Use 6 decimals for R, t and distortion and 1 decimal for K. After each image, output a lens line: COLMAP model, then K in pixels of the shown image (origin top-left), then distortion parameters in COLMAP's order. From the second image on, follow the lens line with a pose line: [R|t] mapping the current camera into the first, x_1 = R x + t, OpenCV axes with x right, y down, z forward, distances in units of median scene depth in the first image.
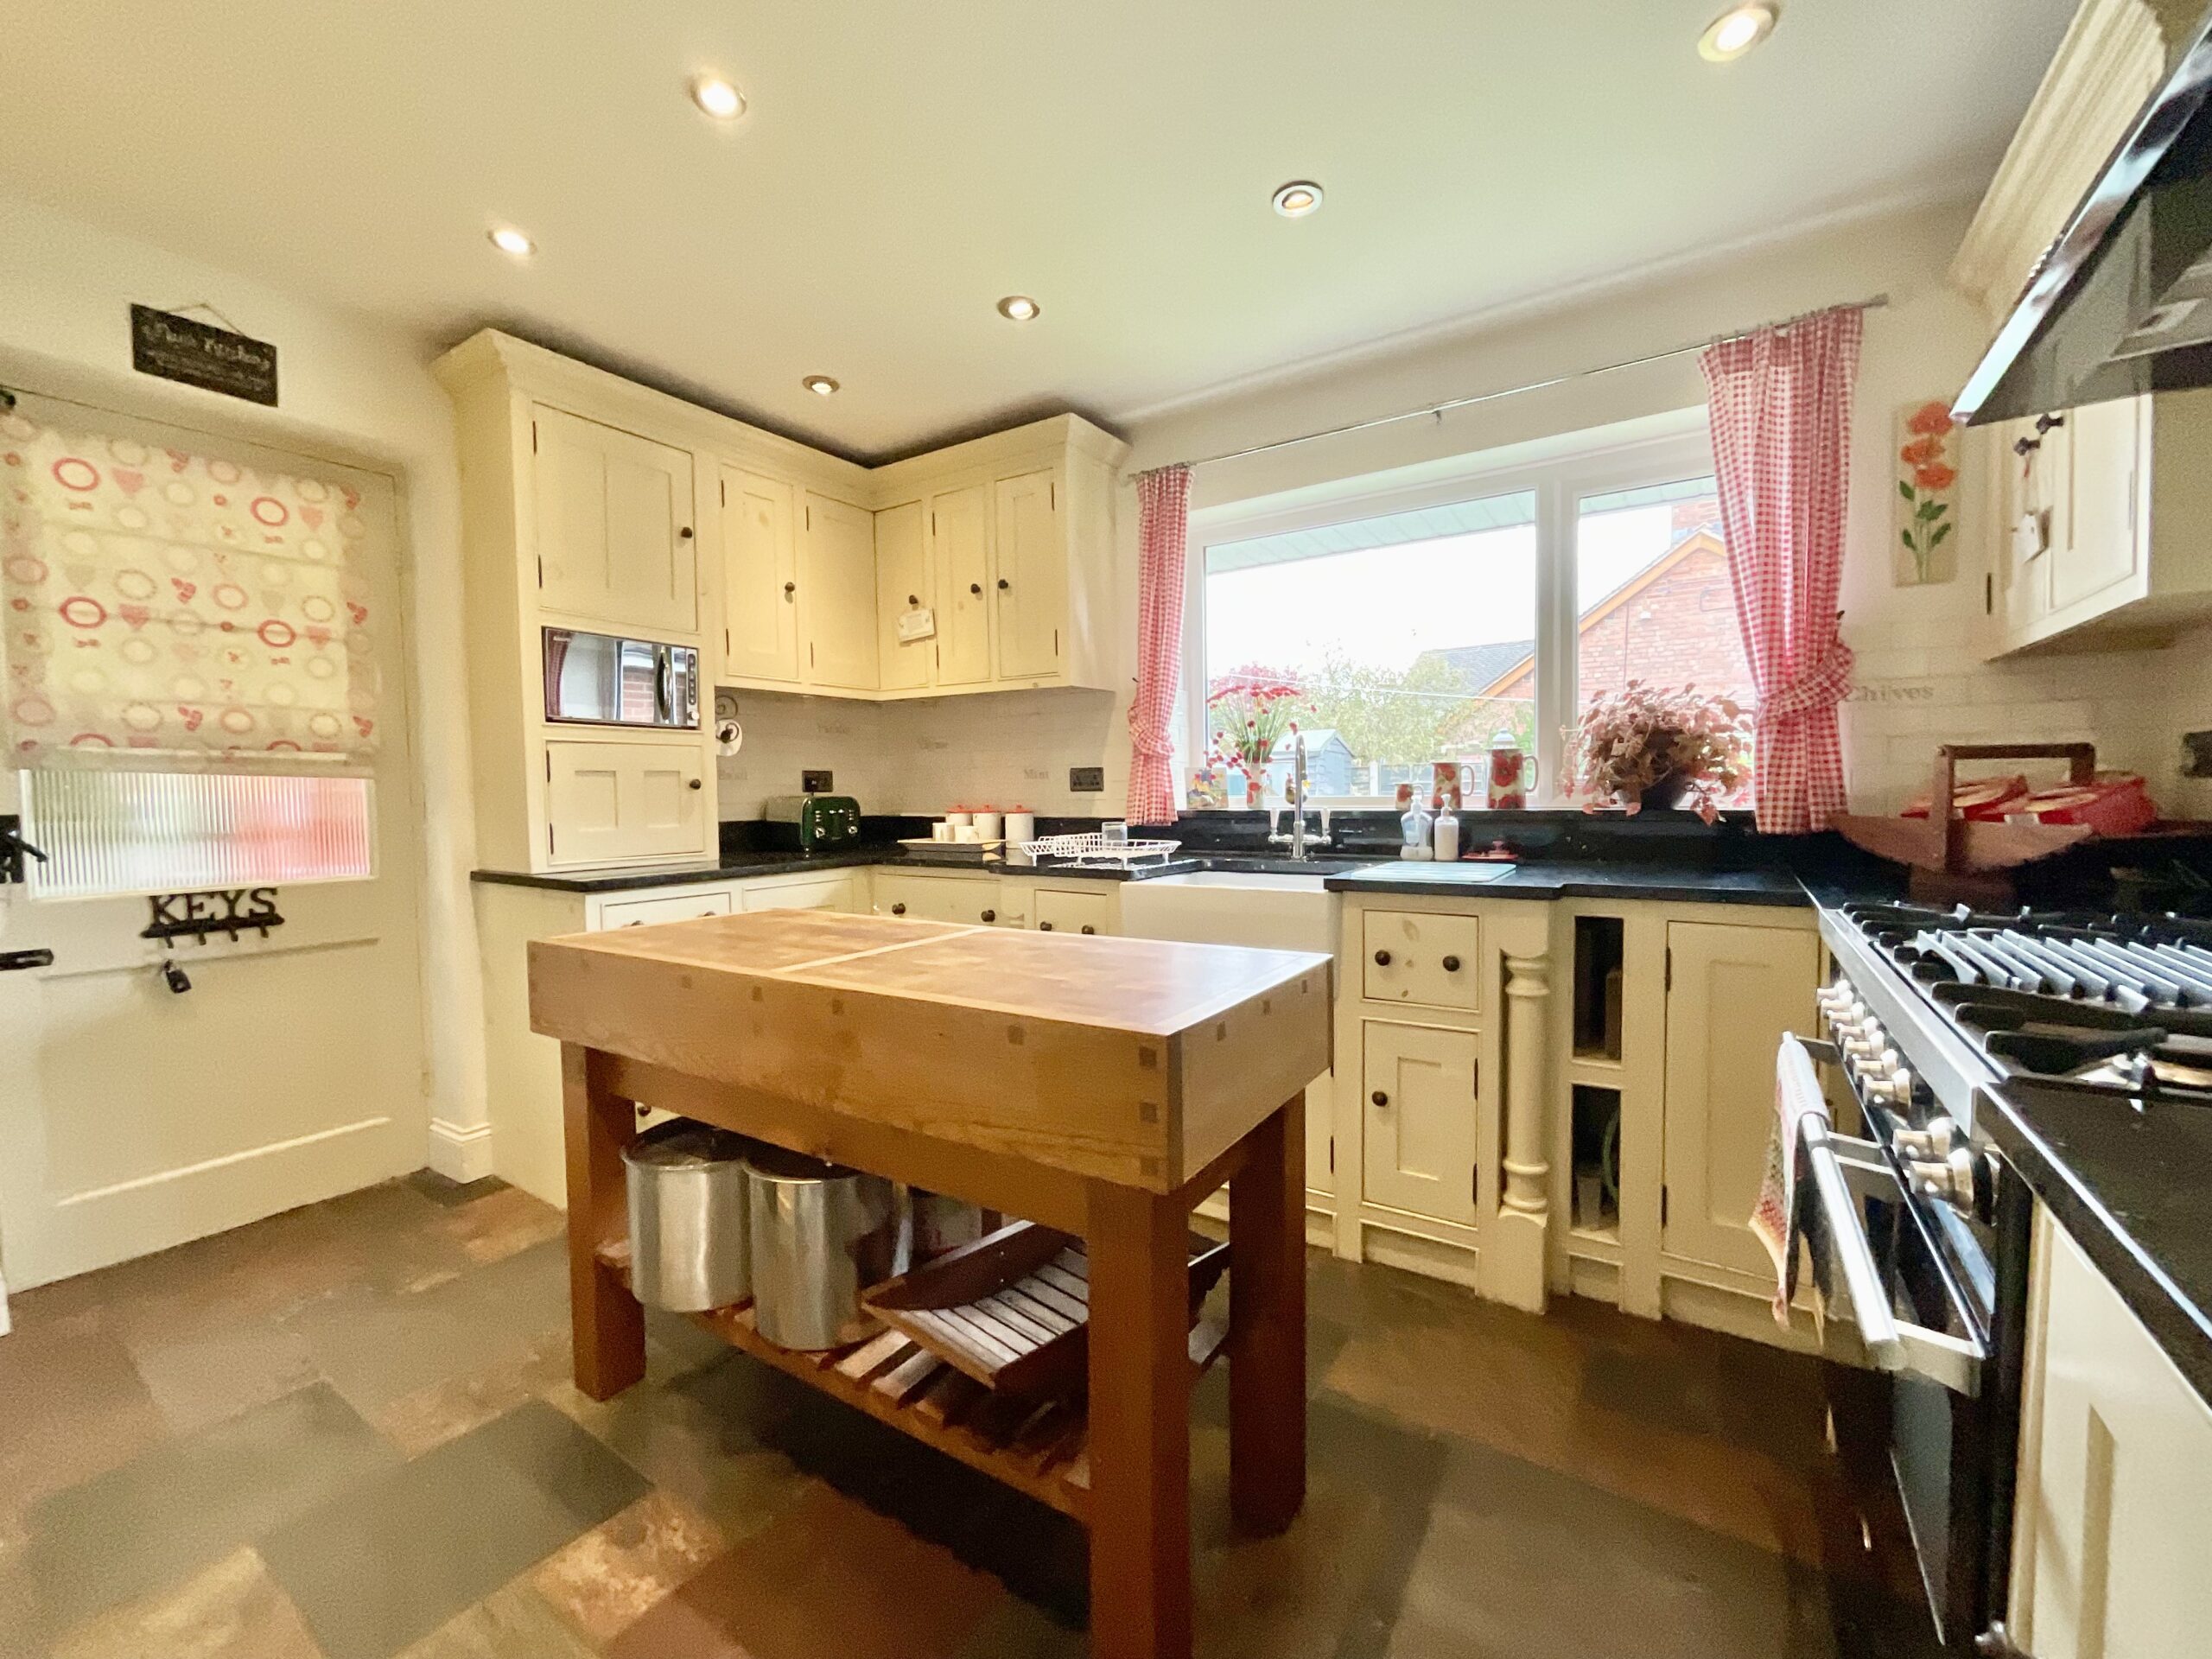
lens RADIAL K [[899.7, 0, 1108.5], [0, 899.7, 830.7], [0, 0, 1]] dist [0.001966, -0.001785]
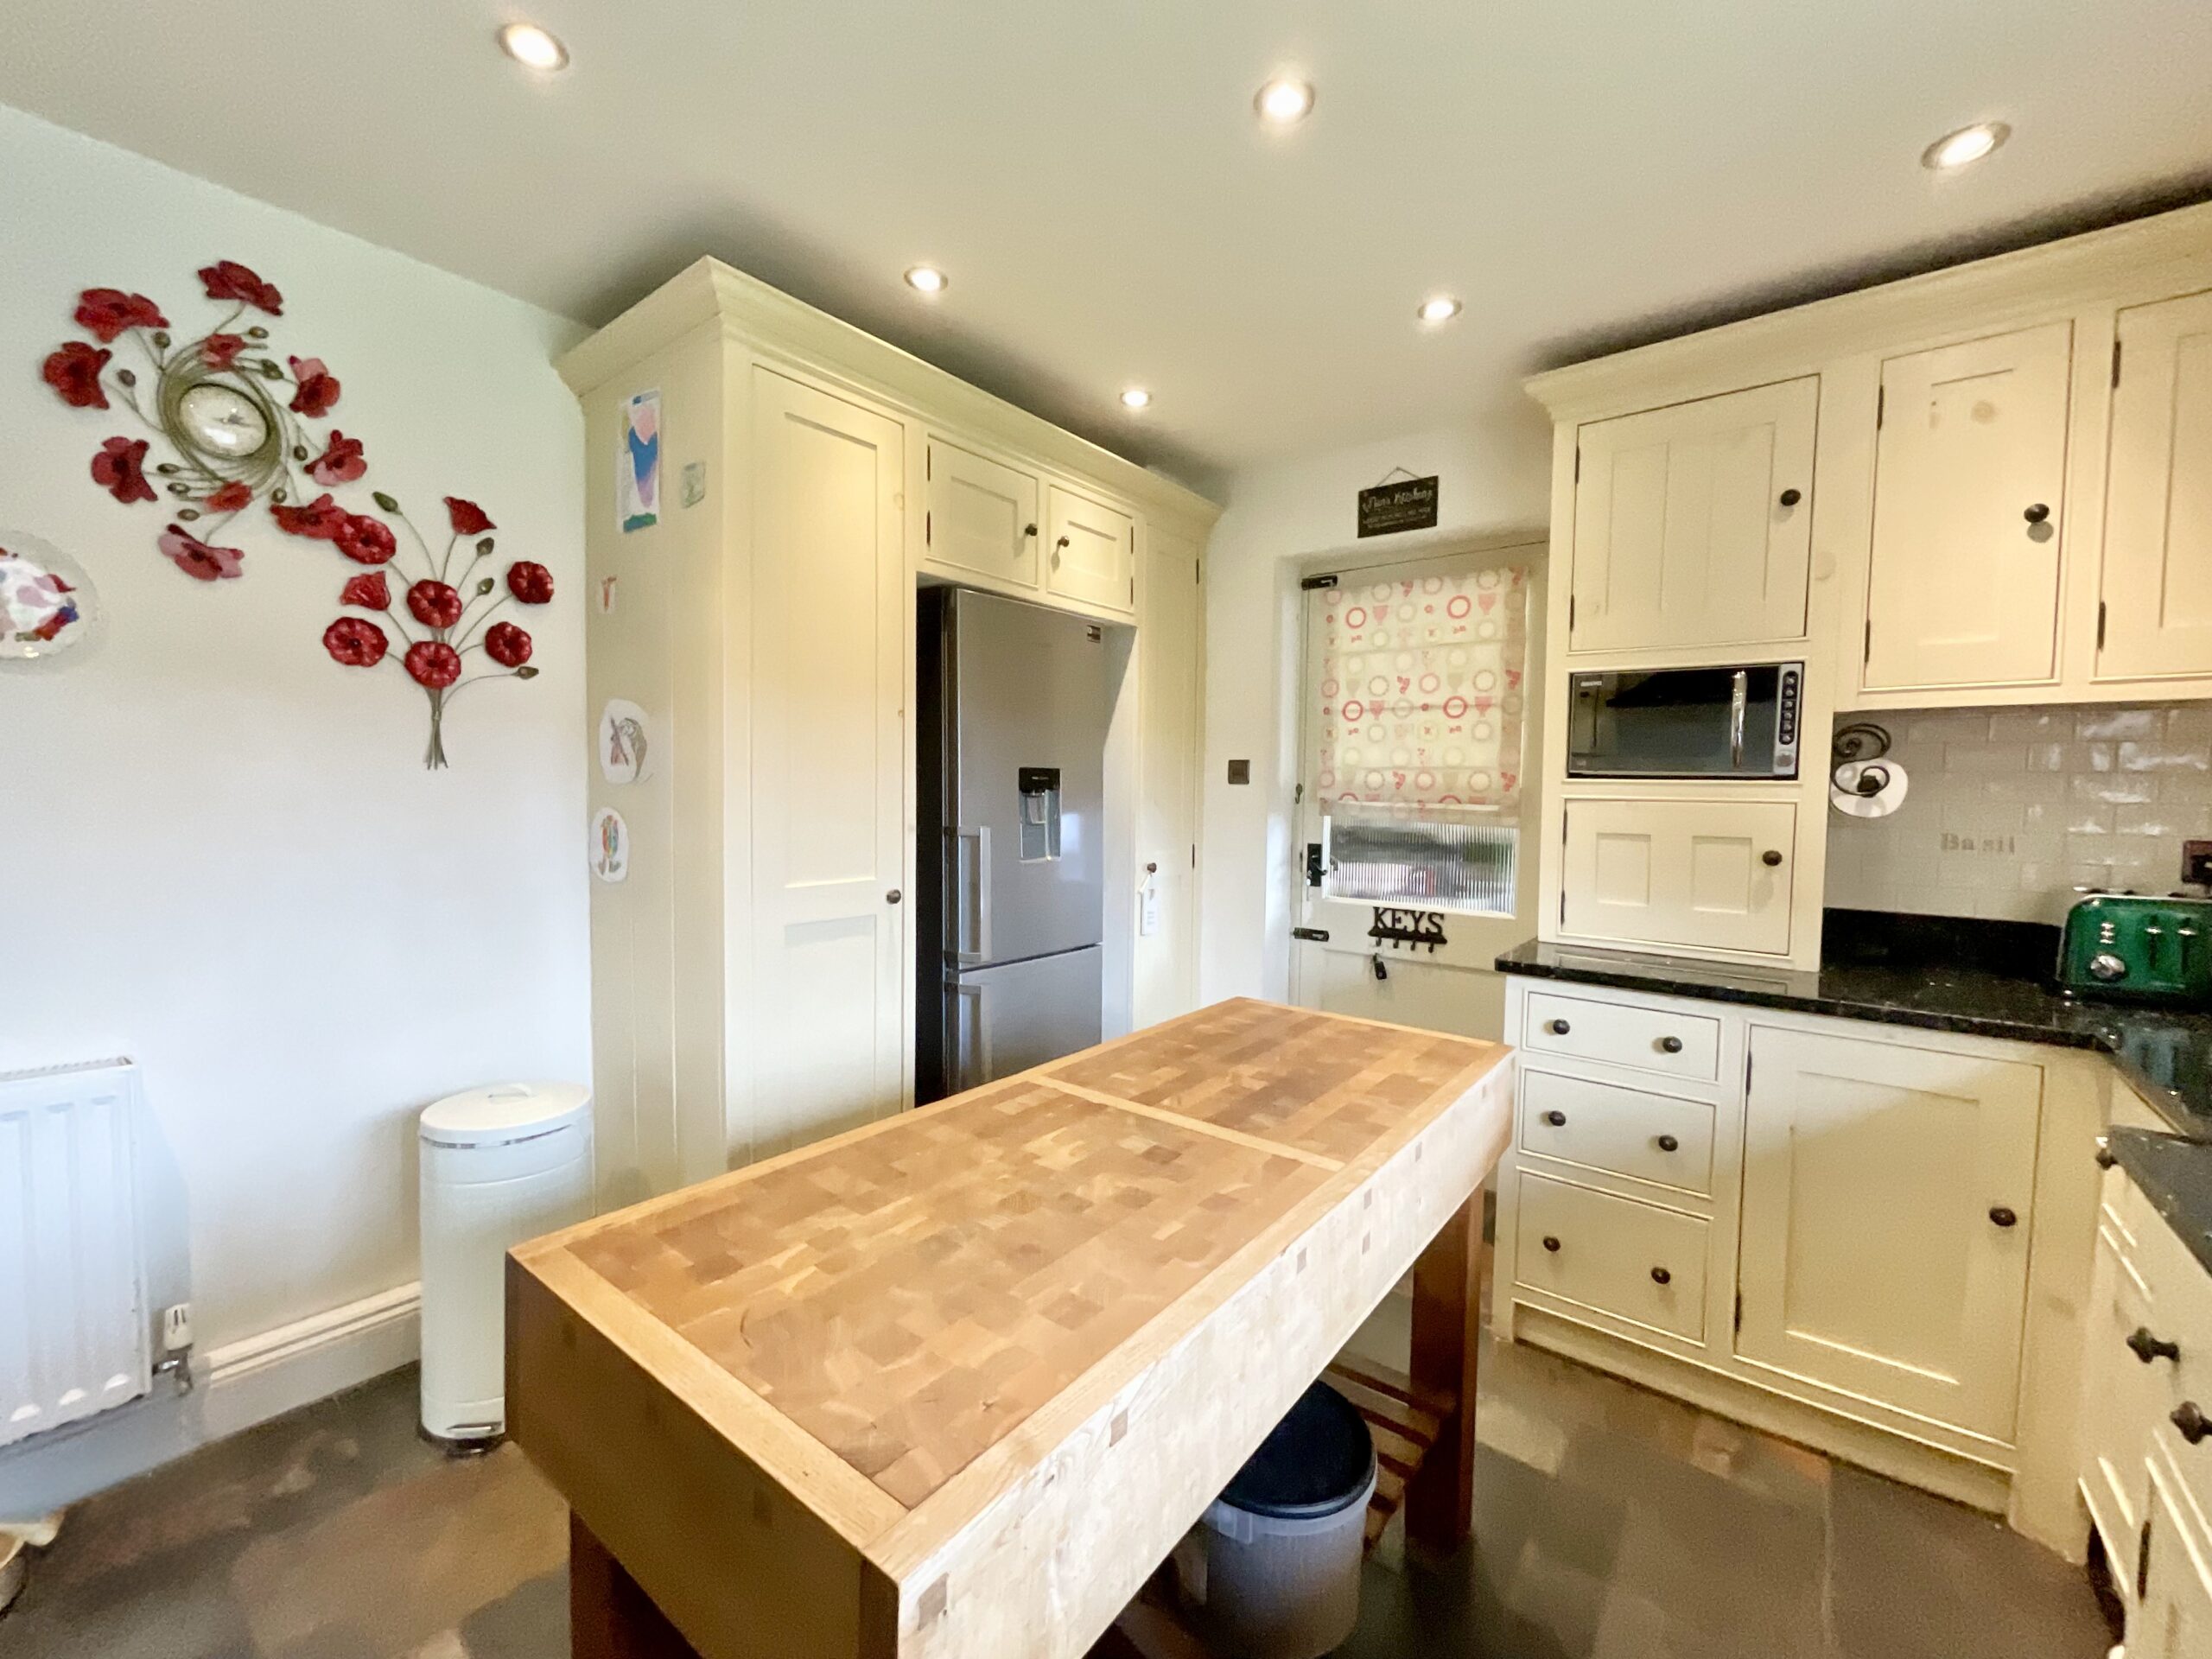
lens RADIAL K [[899.7, 0, 1104.6], [0, 899.7, 828.7], [0, 0, 1]] dist [0.001966, -0.001785]
pose [[-0.088649, 0.058042, -0.994370, 0.338503], [-0.057425, 0.996343, 0.063276, -0.106013], [0.994406, 0.062712, -0.084992, 0.648108]]
